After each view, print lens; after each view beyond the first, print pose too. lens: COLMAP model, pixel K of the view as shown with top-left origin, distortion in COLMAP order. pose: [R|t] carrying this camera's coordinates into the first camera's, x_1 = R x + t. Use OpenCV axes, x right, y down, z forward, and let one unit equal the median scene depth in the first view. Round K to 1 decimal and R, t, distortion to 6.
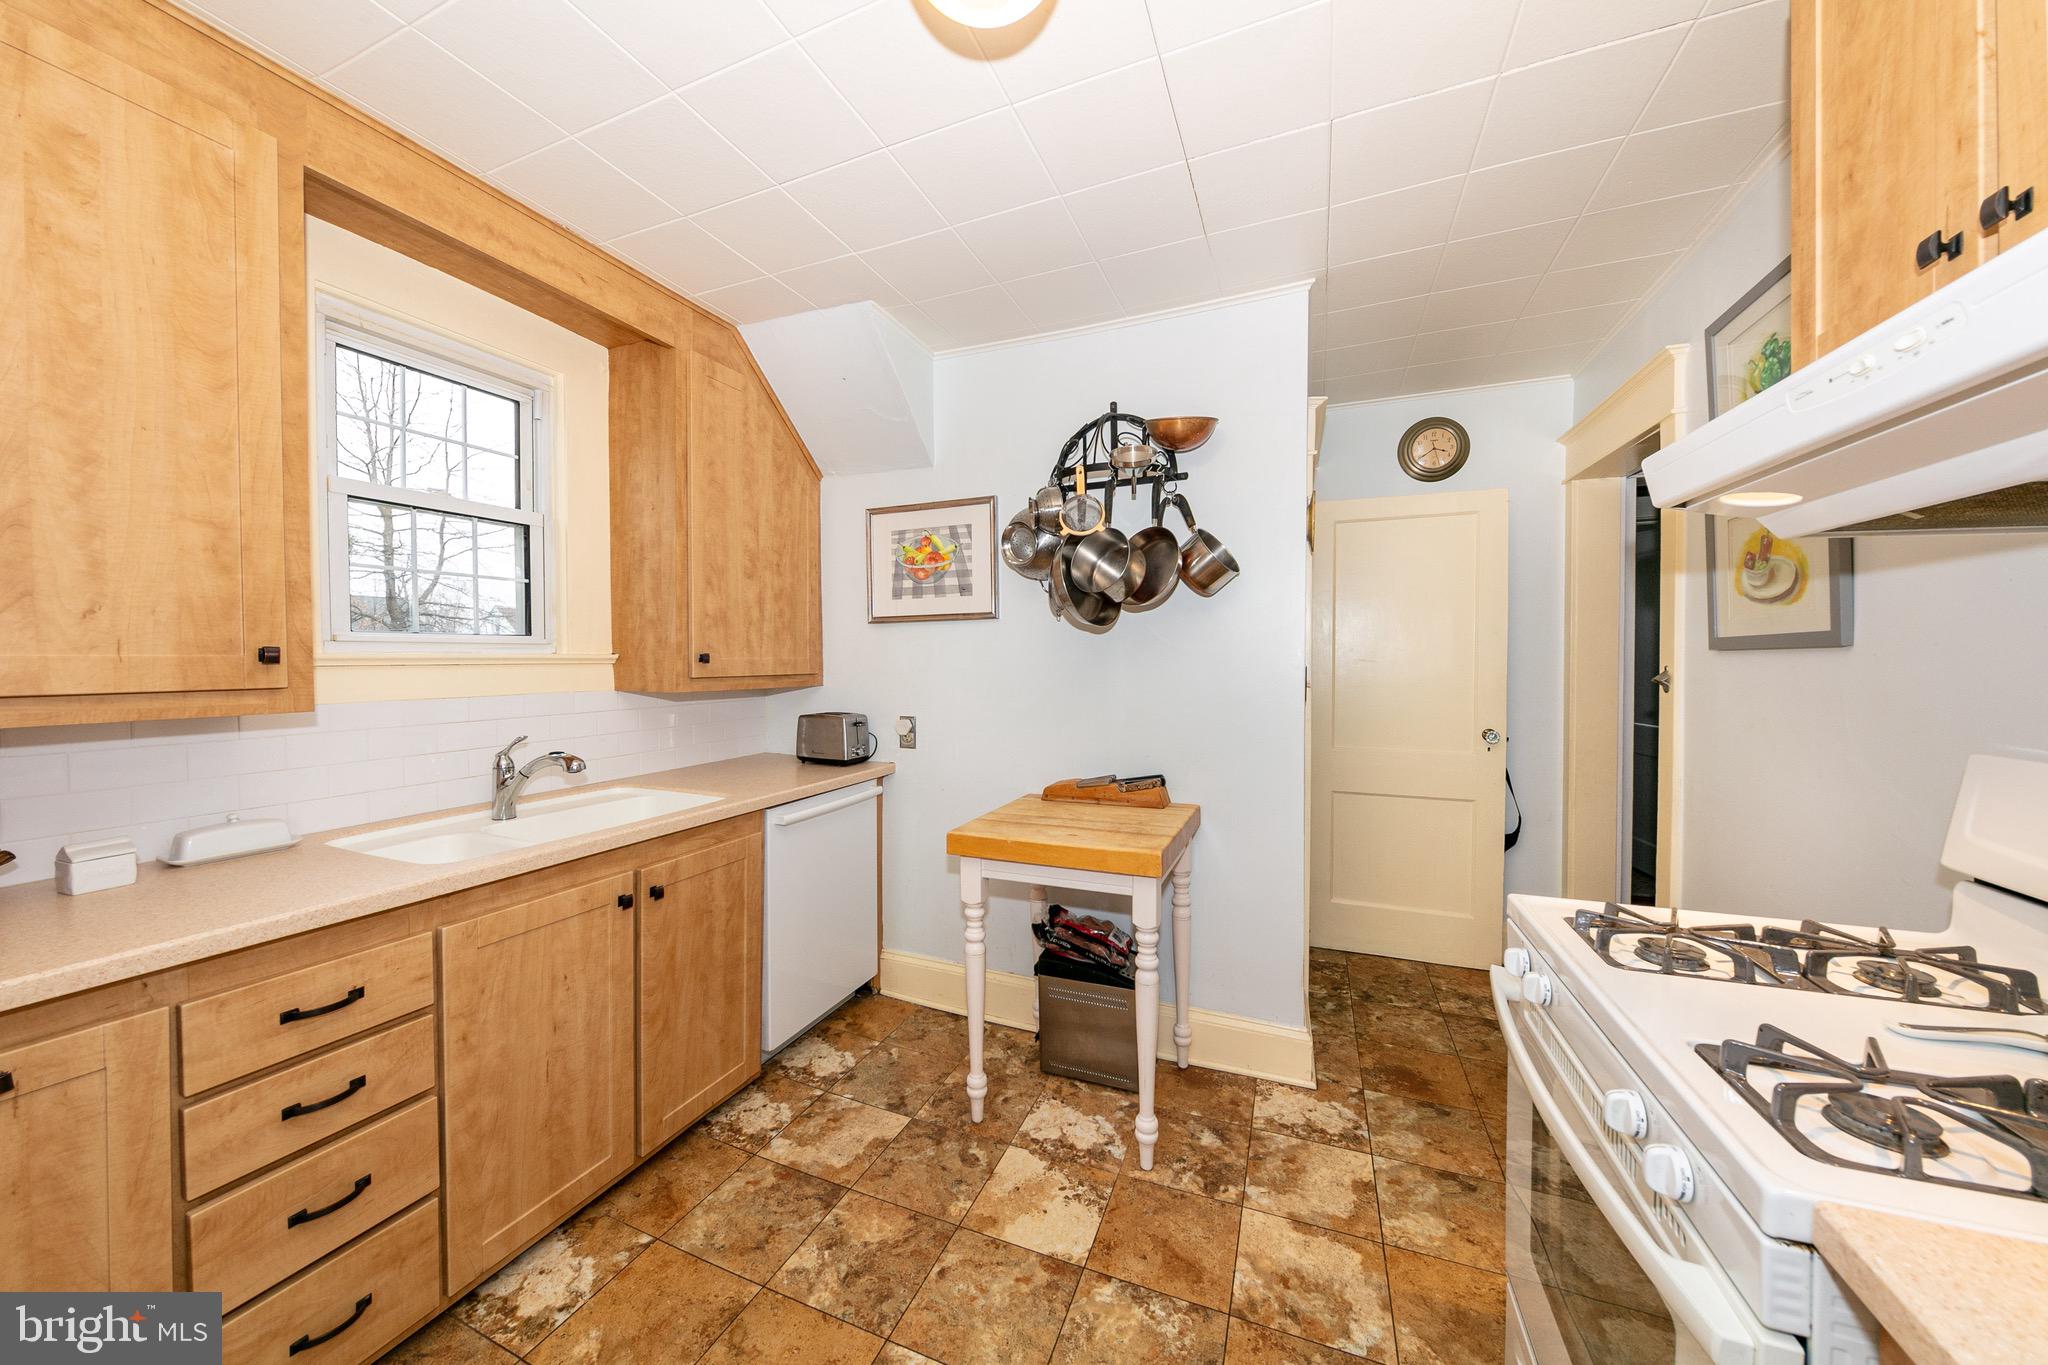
lens RADIAL K [[667.3, 0, 1020.9], [0, 667.3, 668.0], [0, 0, 1]] dist [-0.000533, -0.000066]
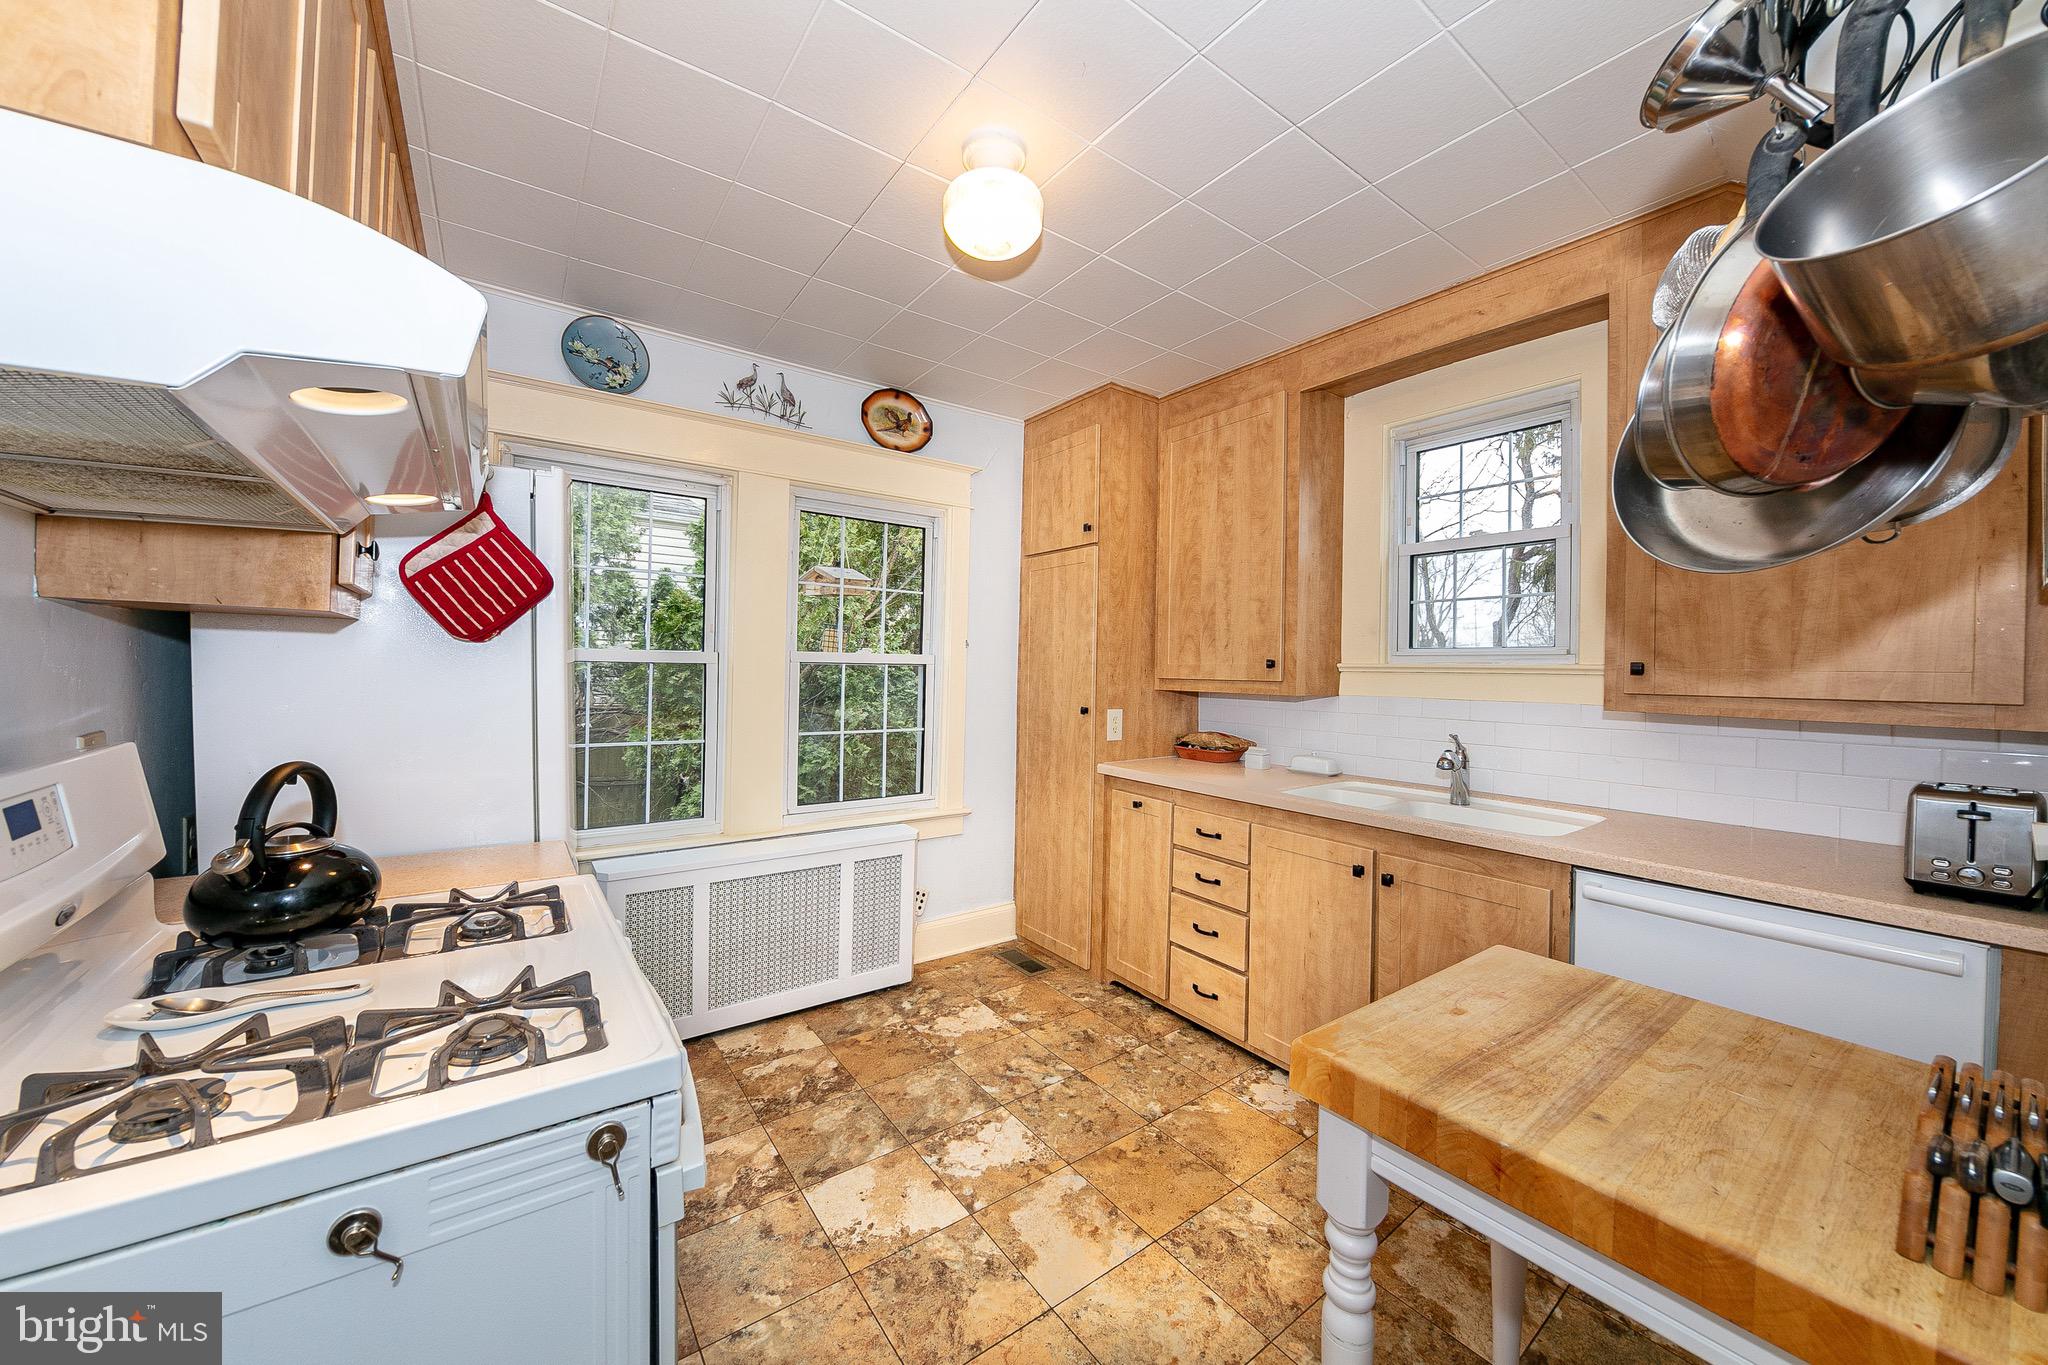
lens RADIAL K [[667.3, 0, 1020.9], [0, 667.3, 668.0], [0, 0, 1]] dist [-0.000533, -0.000066]
pose [[-0.460114, -0.001474, -0.887859, 0.909540], [-0.025646, 0.999603, 0.011631, -0.011102], [0.887489, 0.028122, -0.459970, 1.238537]]
